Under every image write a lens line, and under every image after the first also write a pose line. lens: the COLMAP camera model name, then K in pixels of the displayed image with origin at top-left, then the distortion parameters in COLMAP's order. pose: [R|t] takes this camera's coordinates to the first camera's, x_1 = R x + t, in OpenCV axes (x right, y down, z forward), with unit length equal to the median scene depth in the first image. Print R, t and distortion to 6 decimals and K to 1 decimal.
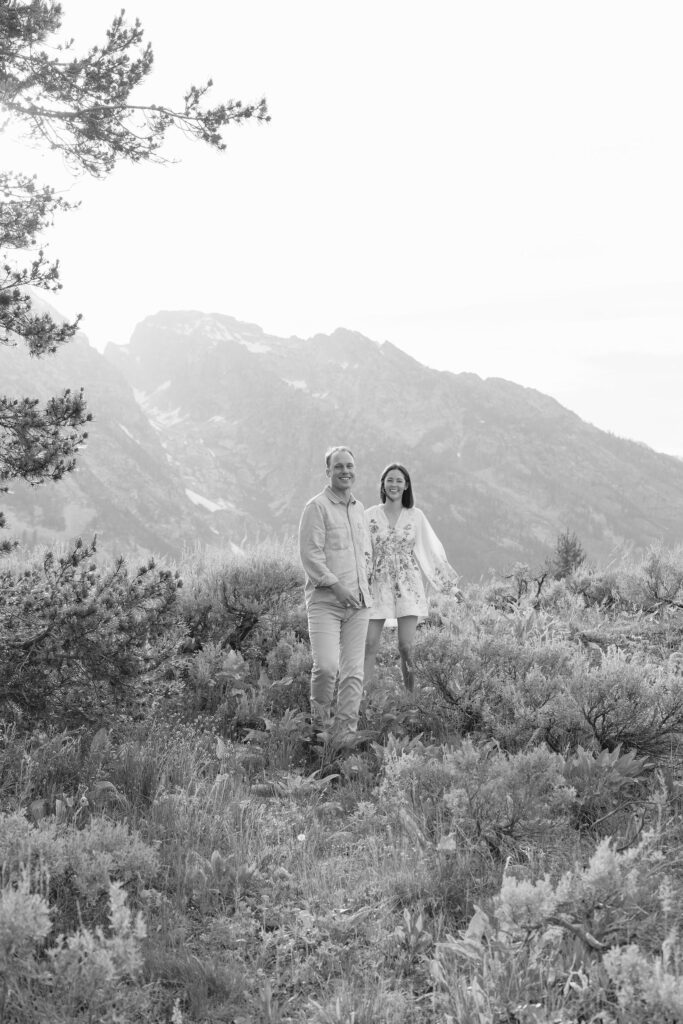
lens RADIAL K [[1602.3, 0, 340.8], [0, 1602.3, 539.1], [0, 0, 1]] dist [0.019929, 0.092772]
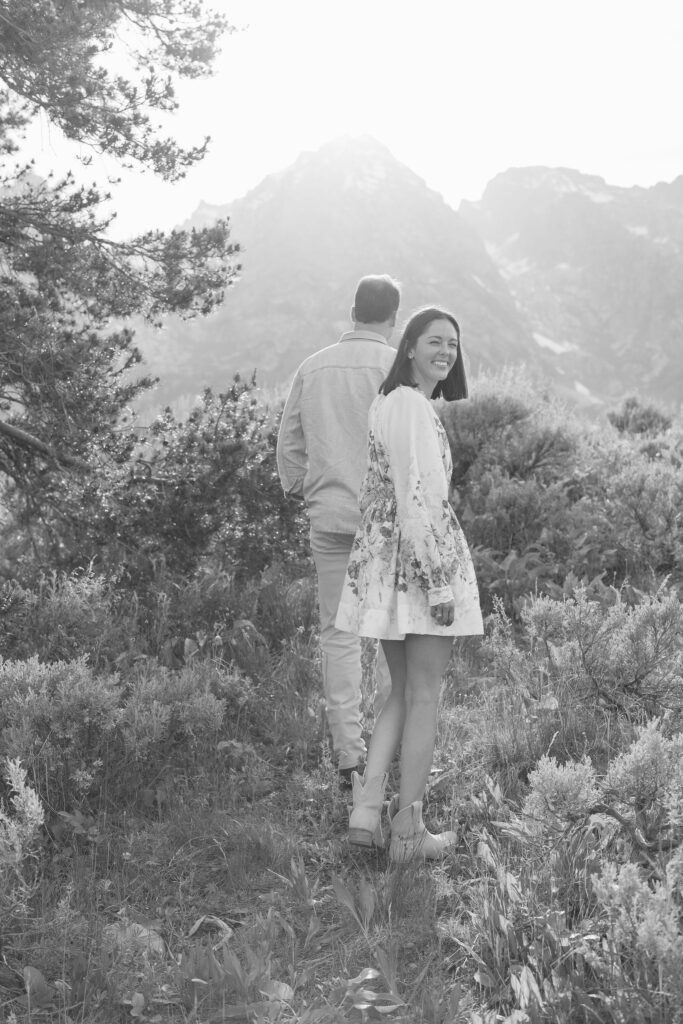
lens RADIAL K [[1448.9, 0, 341.5], [0, 1448.9, 512.0], [0, 0, 1]] dist [0.037867, 0.050658]
pose [[0.973719, 0.003024, -0.227732, 0.105863], [0.017698, 0.995884, 0.088894, 0.006860], [0.227063, -0.090588, 0.969658, 0.147720]]
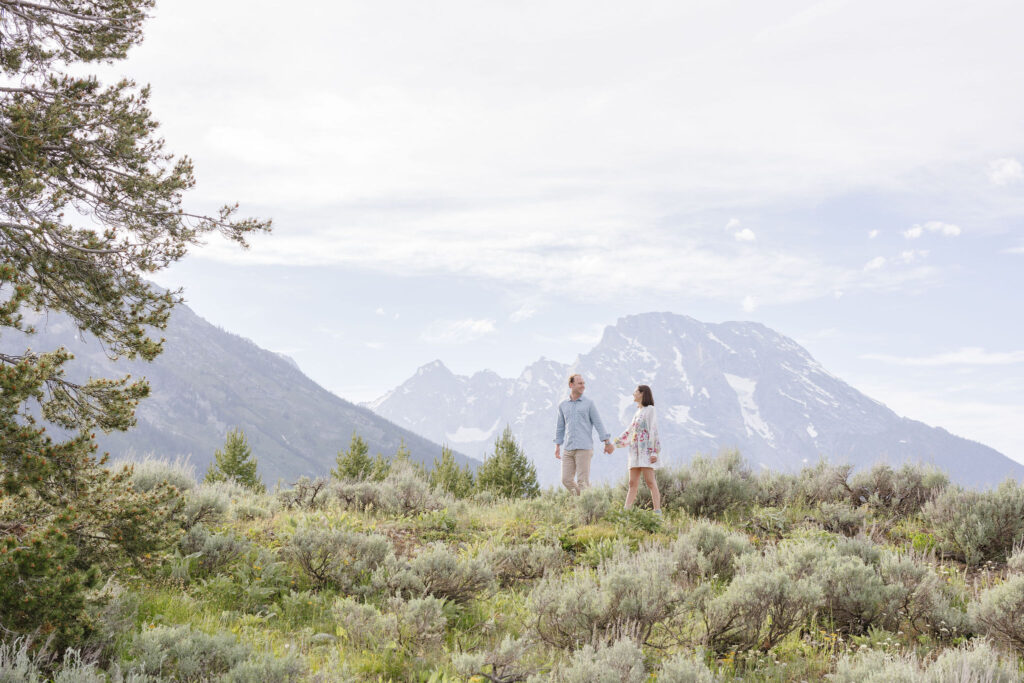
lens RADIAL K [[1448.9, 0, 512.0], [0, 1448.9, 341.5], [0, 0, 1]] dist [0.037867, 0.050658]
pose [[0.930208, 0.077312, 0.358798, -0.349081], [-0.056622, 0.996088, -0.067837, -0.049572], [-0.362639, 0.042787, 0.930947, -0.539219]]
